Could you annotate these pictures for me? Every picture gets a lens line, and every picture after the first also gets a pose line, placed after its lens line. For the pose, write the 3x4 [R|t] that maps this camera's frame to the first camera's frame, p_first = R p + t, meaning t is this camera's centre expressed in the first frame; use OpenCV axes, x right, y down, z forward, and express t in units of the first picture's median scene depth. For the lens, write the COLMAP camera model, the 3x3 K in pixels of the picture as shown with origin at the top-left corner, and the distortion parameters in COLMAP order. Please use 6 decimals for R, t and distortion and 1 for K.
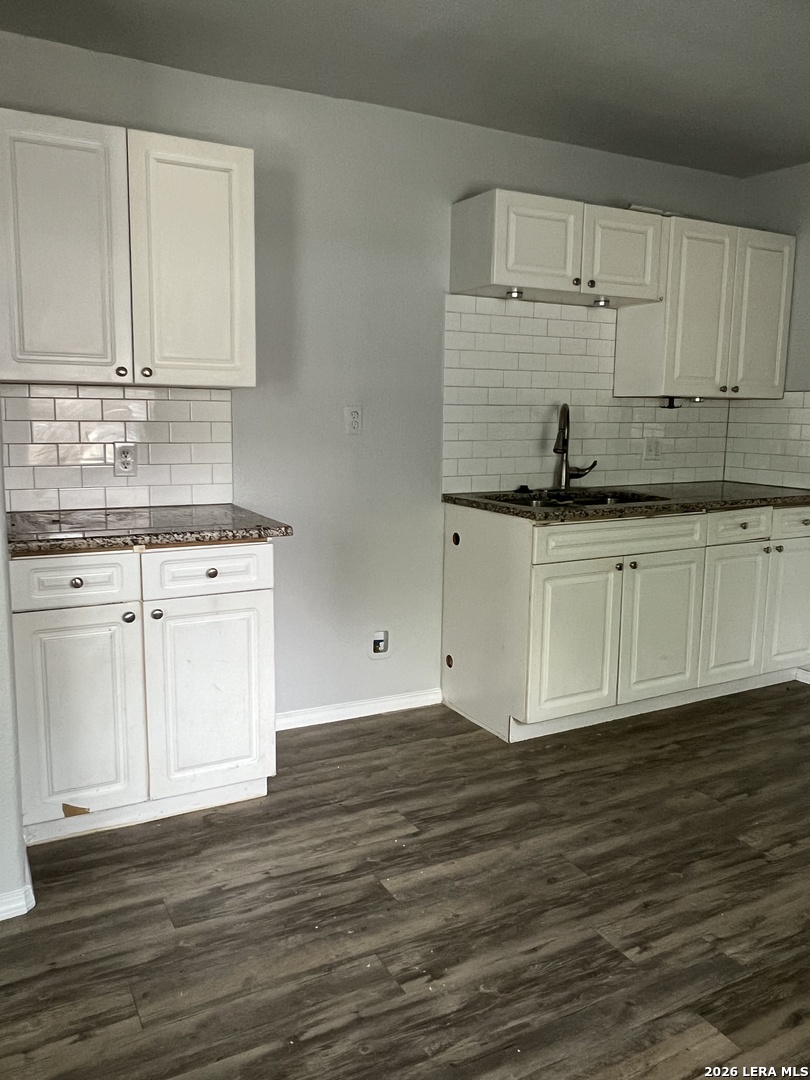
lens RADIAL K [[824.2, 0, 387.1], [0, 824.2, 537.5], [0, 0, 1]] dist [-0.000613, -0.001654]
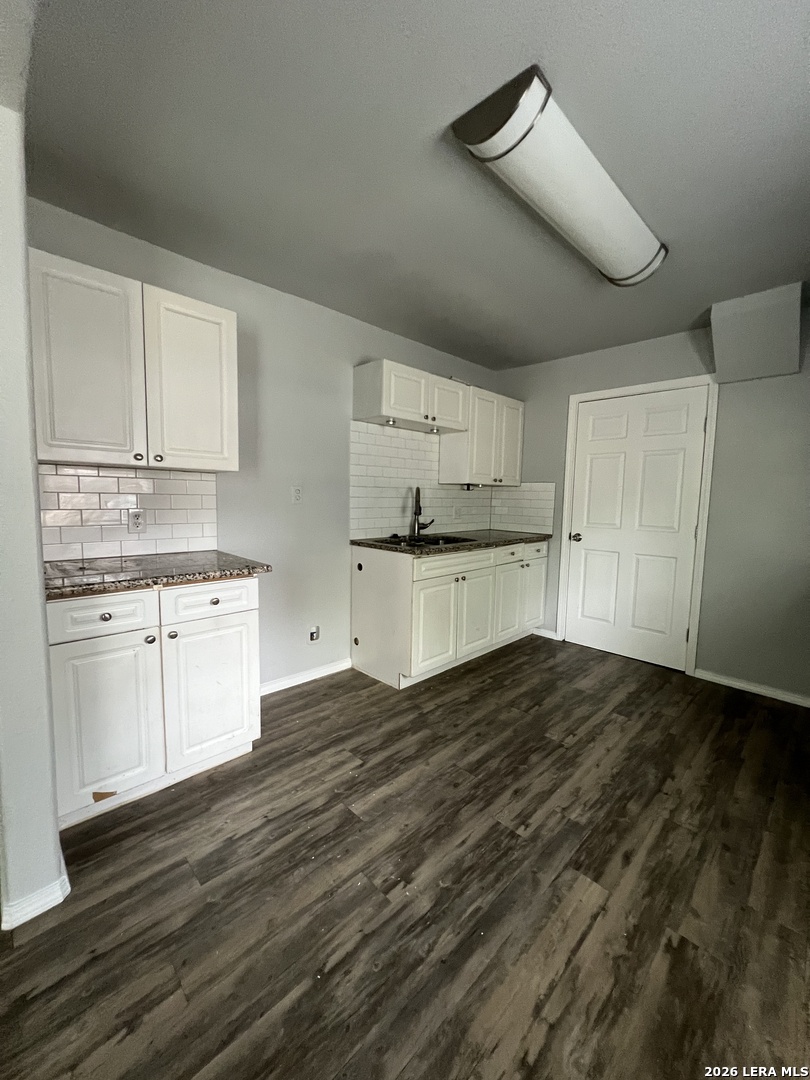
lens RADIAL K [[433.1, 0, 405.0], [0, 433.1, 540.0], [0, 0, 1]] dist [-0.000176, 0.000466]
pose [[0.956343, -0.021612, 0.291447, -0.111039], [0.034844, 0.998580, -0.040289, -0.019222], [-0.290163, 0.048686, 0.955738, 0.190110]]
